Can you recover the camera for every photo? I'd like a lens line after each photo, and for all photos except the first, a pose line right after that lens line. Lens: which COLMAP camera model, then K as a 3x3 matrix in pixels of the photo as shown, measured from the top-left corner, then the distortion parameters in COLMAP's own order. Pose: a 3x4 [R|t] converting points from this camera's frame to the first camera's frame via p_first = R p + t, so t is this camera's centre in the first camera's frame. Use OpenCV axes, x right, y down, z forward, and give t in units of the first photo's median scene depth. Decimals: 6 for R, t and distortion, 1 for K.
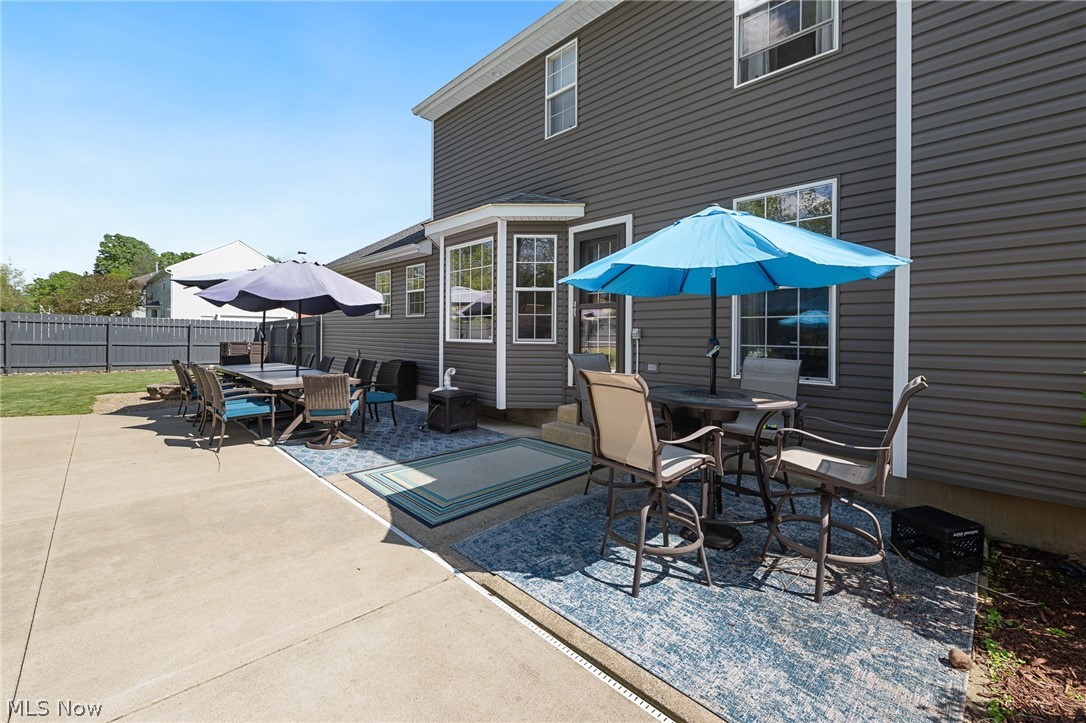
lens RADIAL K [[449.4, 0, 544.3], [0, 449.4, 343.0], [0, 0, 1]] dist [-0.001809, -0.000122]
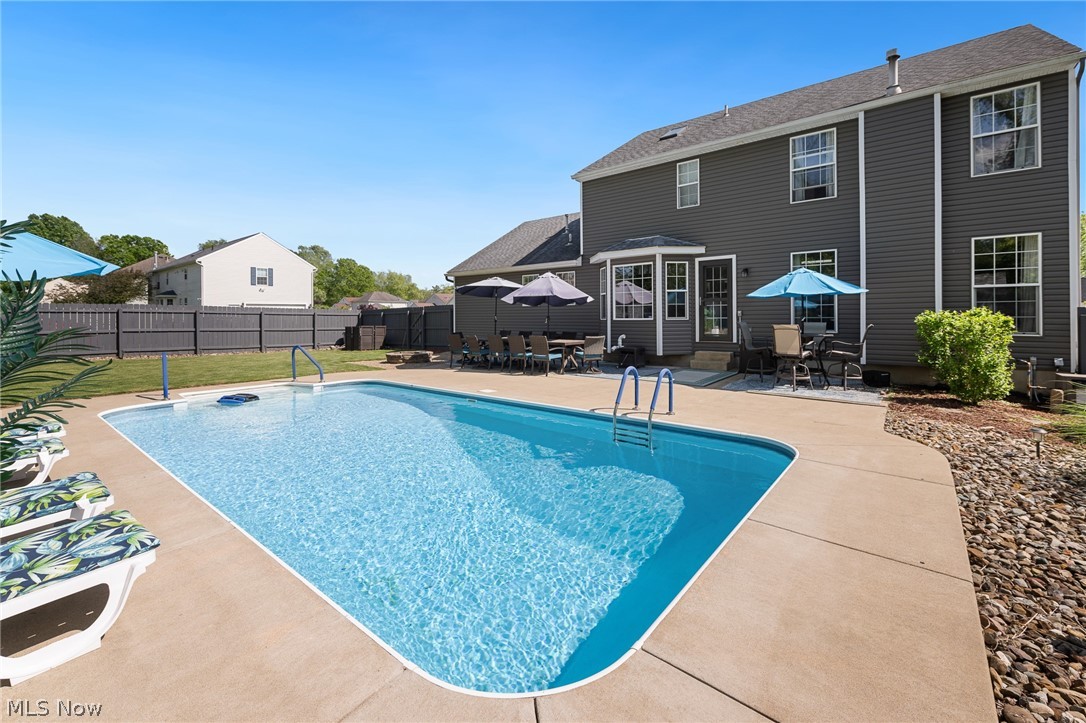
lens RADIAL K [[467.7, 0, 542.6], [0, 467.7, 321.7], [0, 0, 1]] dist [-0.010091, -0.000203]
pose [[0.996764, -0.020347, 0.077766, -0.729911], [0.020620, 0.999784, -0.002703, 0.003259], [-0.077694, 0.004298, 0.996968, -0.890724]]
